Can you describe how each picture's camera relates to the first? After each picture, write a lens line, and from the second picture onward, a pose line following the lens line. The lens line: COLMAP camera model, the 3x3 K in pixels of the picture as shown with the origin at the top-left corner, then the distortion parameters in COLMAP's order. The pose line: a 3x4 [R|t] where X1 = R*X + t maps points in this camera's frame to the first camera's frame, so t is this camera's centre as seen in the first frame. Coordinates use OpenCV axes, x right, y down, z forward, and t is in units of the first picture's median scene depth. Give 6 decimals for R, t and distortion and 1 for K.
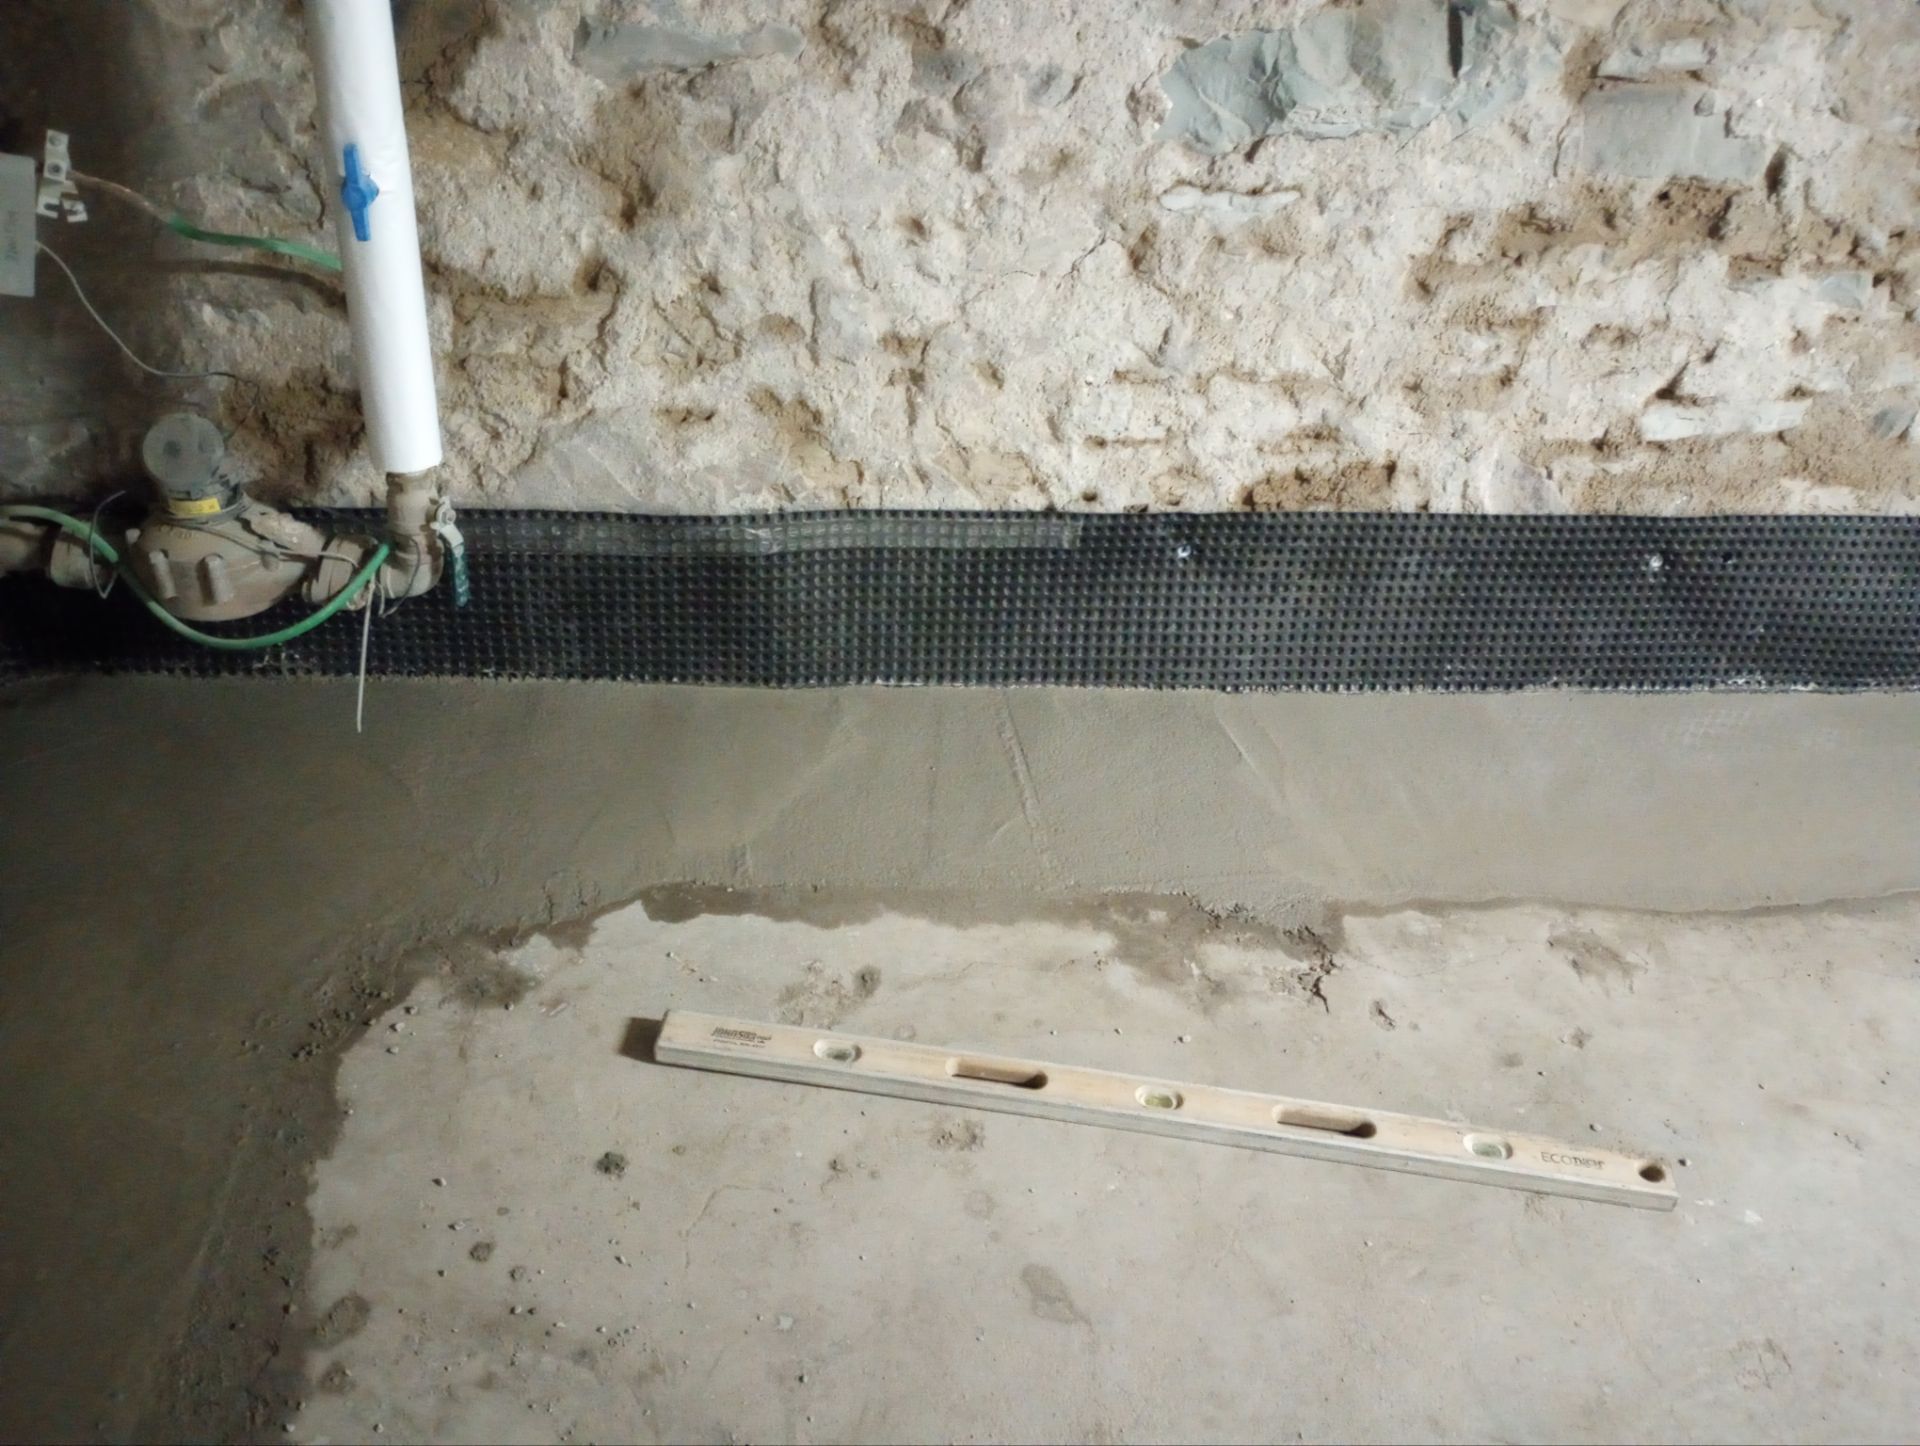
lens RADIAL K [[1618.7, 0, 953.3], [0, 1618.7, 724.7], [0, 0, 1]] dist [0.045702, -0.054499]
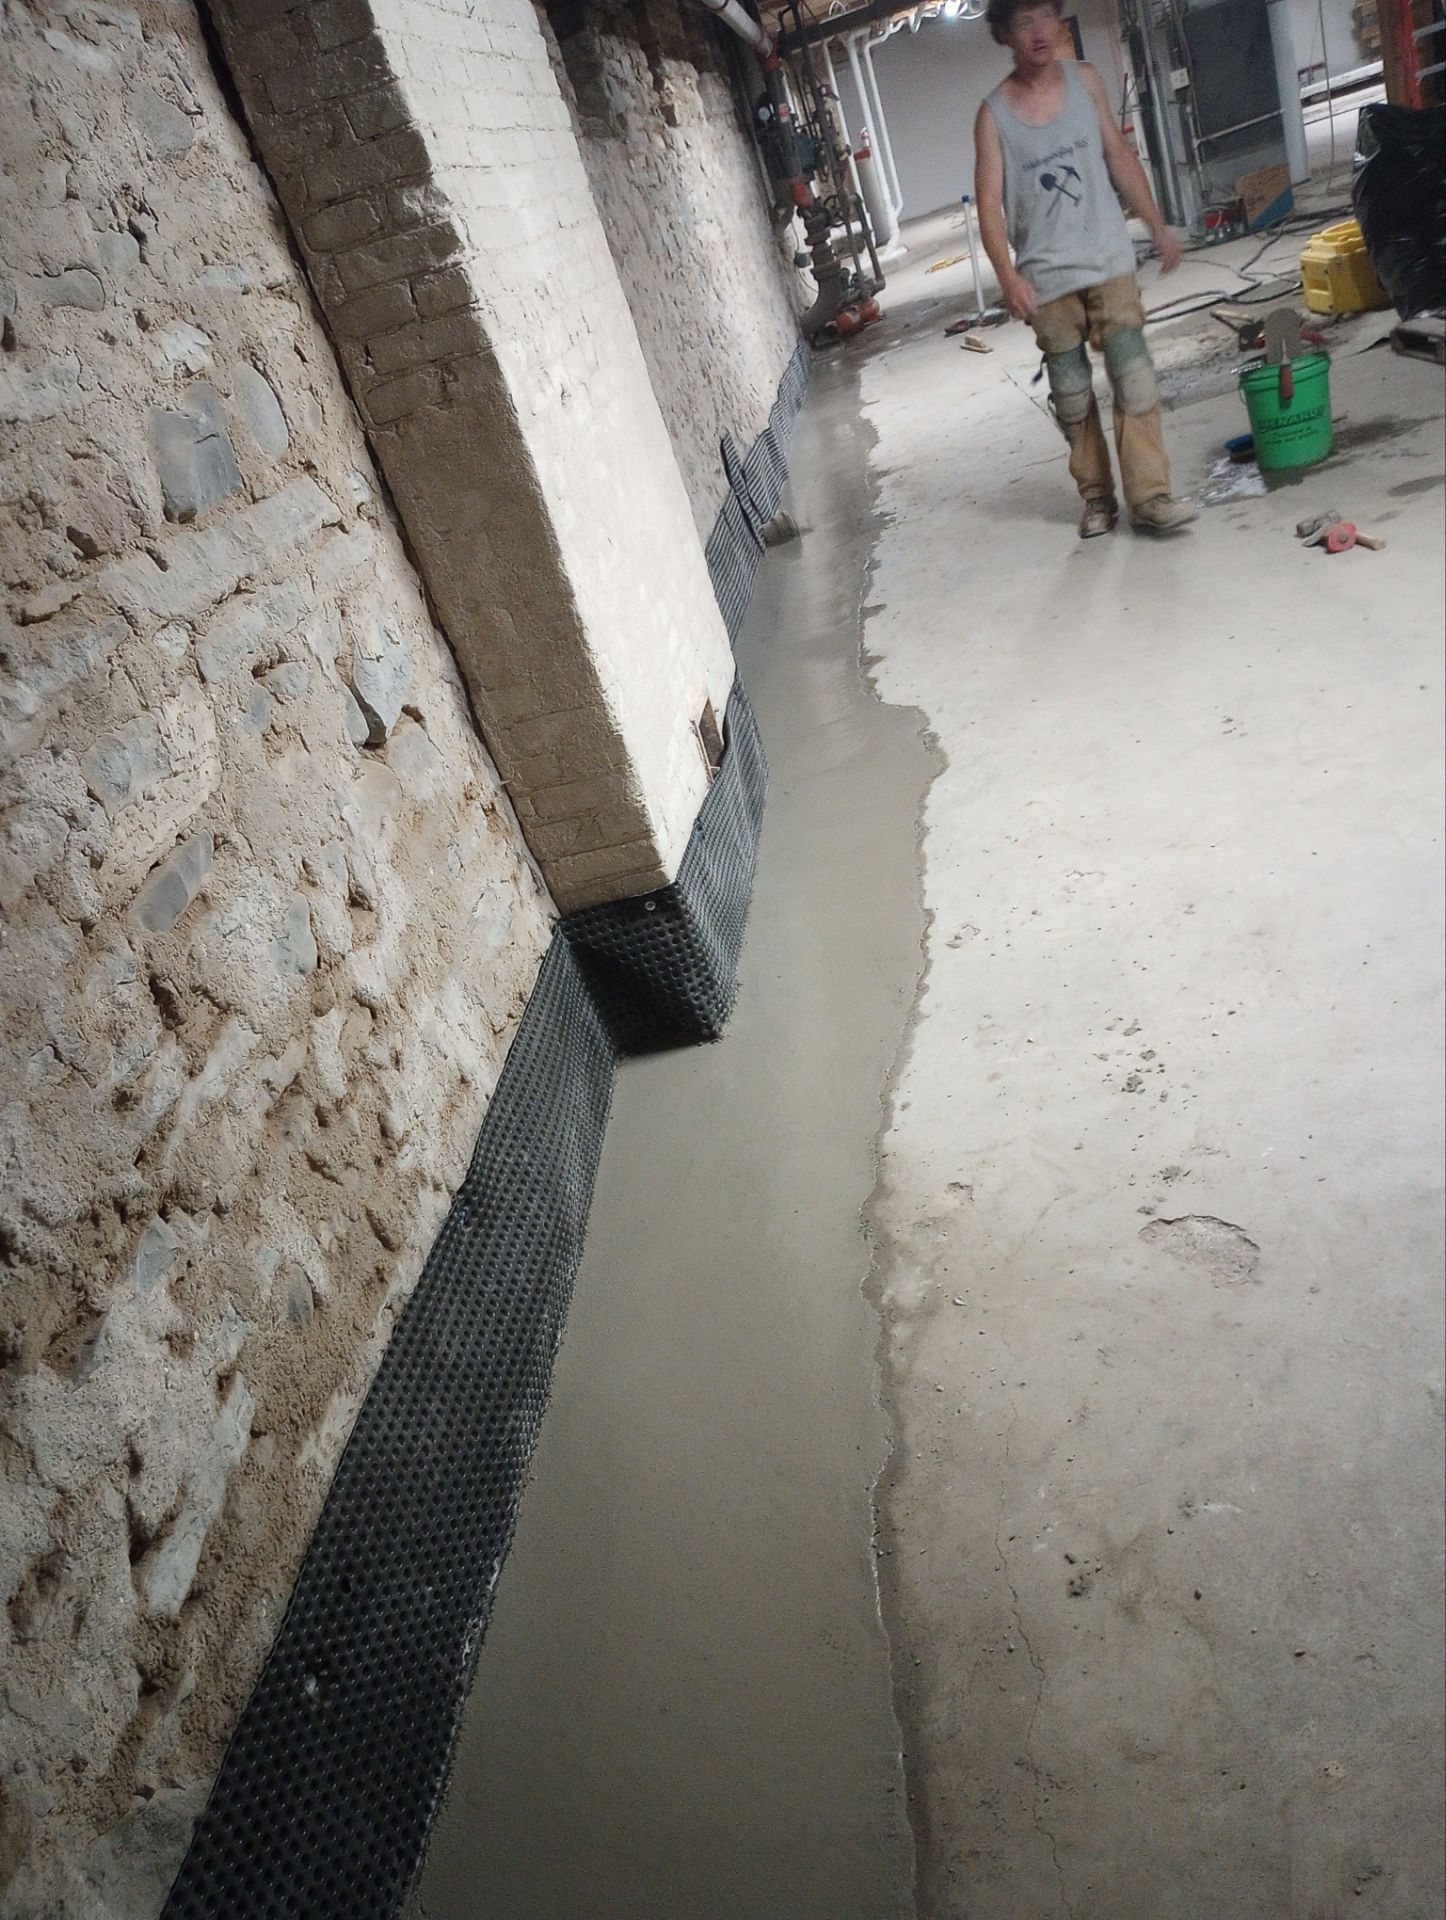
lens RADIAL K [[1618.7, 0, 723.7], [0, 1618.7, 969.6], [0, 0, 1]] dist [0.045702, -0.054499]
pose [[0.172279, -0.558444, 0.811455, 0.107992], [0.786748, 0.573706, 0.227791, -0.303404], [-0.592745, 0.599168, 0.538193, 0.432239]]
